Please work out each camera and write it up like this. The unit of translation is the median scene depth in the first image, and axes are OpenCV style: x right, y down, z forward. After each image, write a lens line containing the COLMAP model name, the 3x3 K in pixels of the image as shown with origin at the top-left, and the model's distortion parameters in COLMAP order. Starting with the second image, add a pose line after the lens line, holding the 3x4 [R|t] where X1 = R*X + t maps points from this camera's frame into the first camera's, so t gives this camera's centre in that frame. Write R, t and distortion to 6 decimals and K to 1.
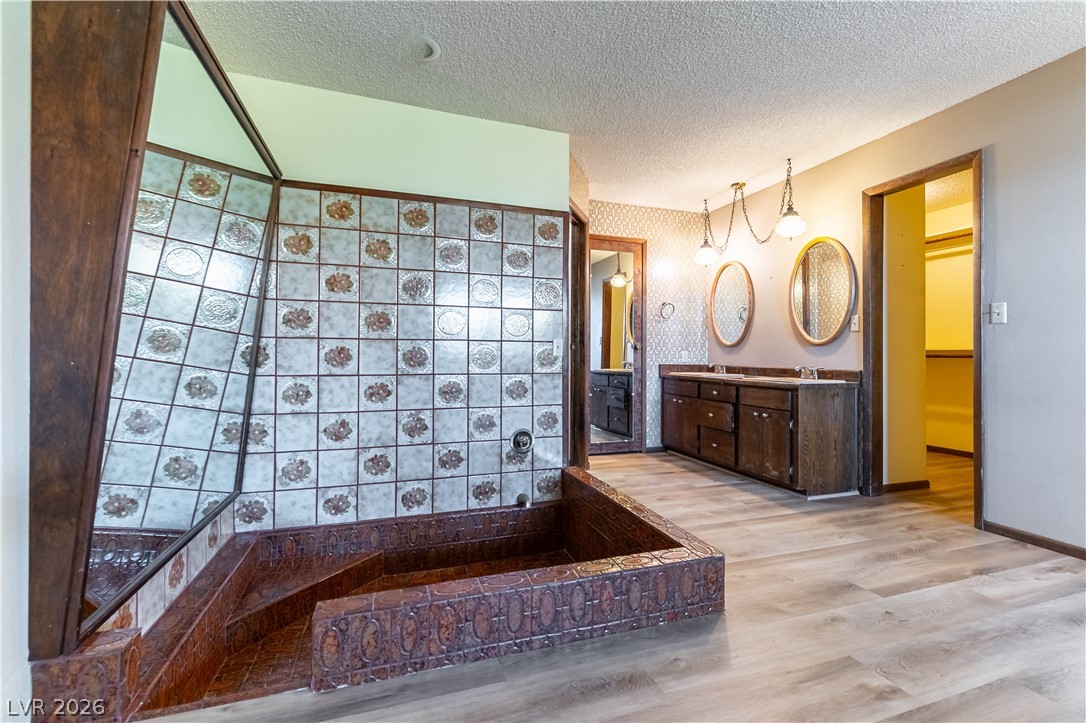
lens RADIAL K [[472.2, 0, 545.8], [0, 472.2, 354.0], [0, 0, 1]] dist [-0.002552, -0.000596]
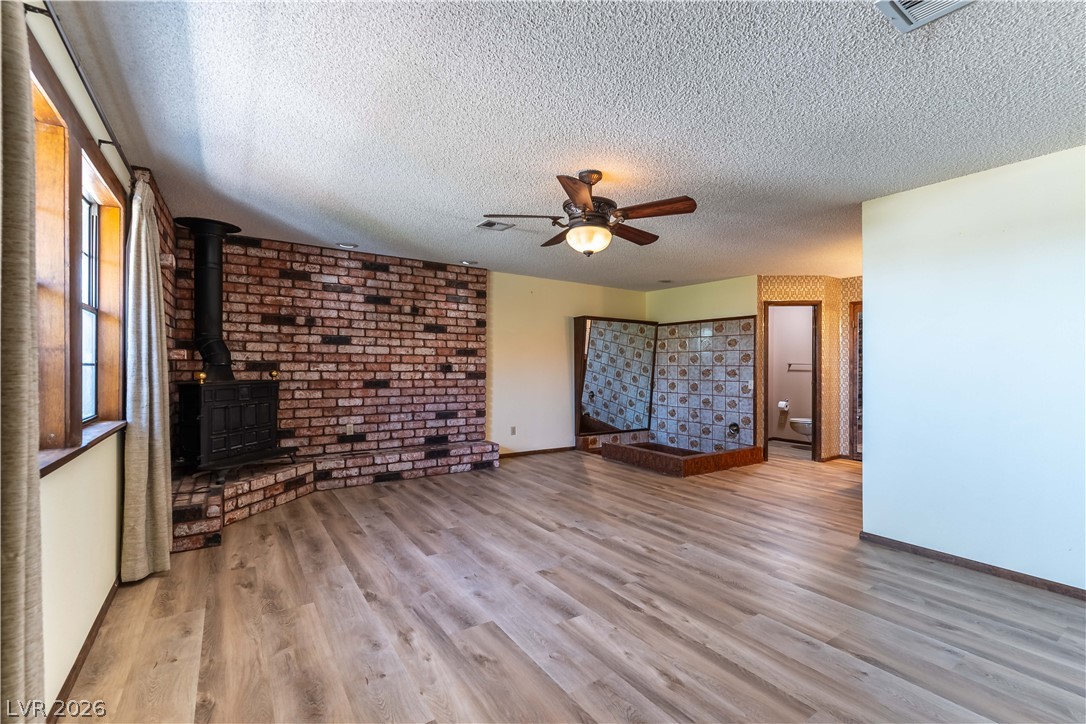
lens RADIAL K [[472.2, 0, 550.1], [0, 472.2, 366.6], [0, 0, 1]] dist [-0.002552, -0.000596]
pose [[0.261113, 0.001966, -0.965306, 1.993412], [0.009773, 0.999941, 0.004680, -0.124185], [0.965259, -0.010656, 0.261078, -0.388762]]
